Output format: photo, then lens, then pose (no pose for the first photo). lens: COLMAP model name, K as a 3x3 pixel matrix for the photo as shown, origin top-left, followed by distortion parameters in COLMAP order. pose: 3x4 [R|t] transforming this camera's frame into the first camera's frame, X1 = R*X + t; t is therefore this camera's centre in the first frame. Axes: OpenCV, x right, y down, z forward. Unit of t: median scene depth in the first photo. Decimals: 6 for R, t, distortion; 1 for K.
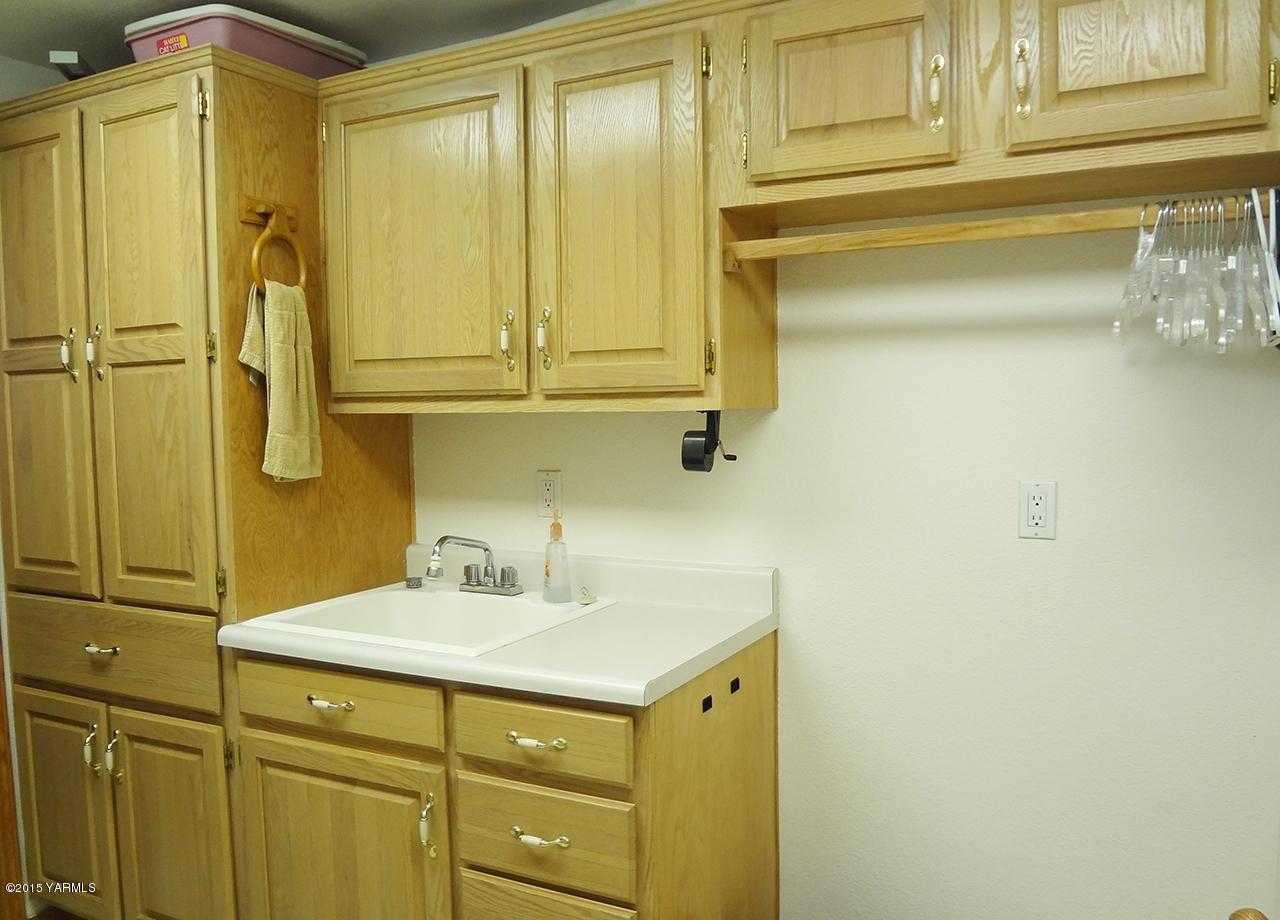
lens RADIAL K [[1009.9, 0, 640.0], [0, 1009.9, 460.0], [0, 0, 1]] dist [-0.003049, -0.001722]
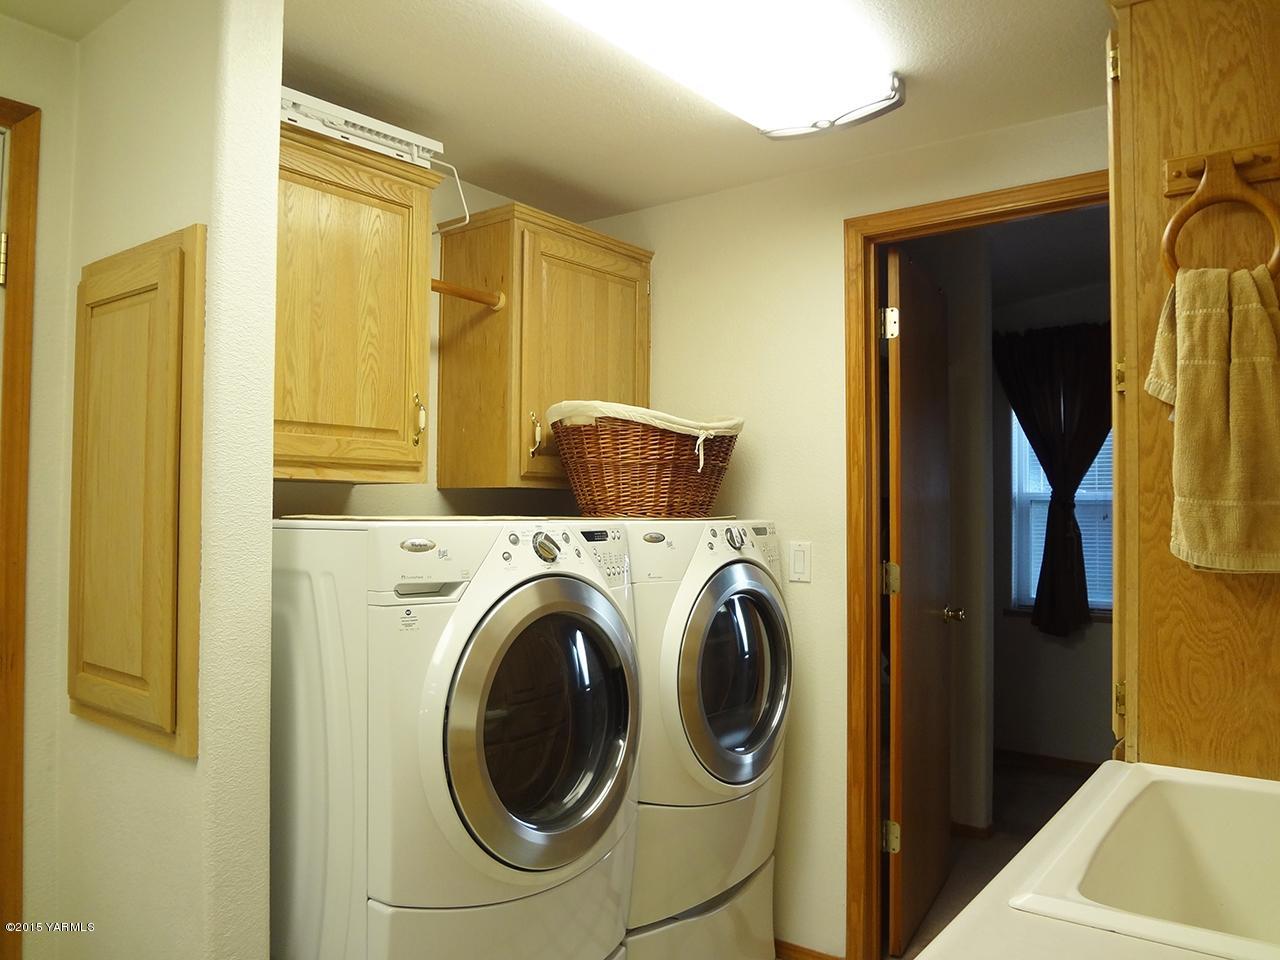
lens RADIAL K [[951.4, 0, 640.0], [0, 951.4, 480.0], [0, 0, 1]] dist [-0.058794, 0.002735]
pose [[-0.161479, -0.011660, -0.986807, 0.298065], [-0.062477, 0.998045, -0.001569, -0.013477], [0.984897, 0.061400, -0.161891, 0.739571]]
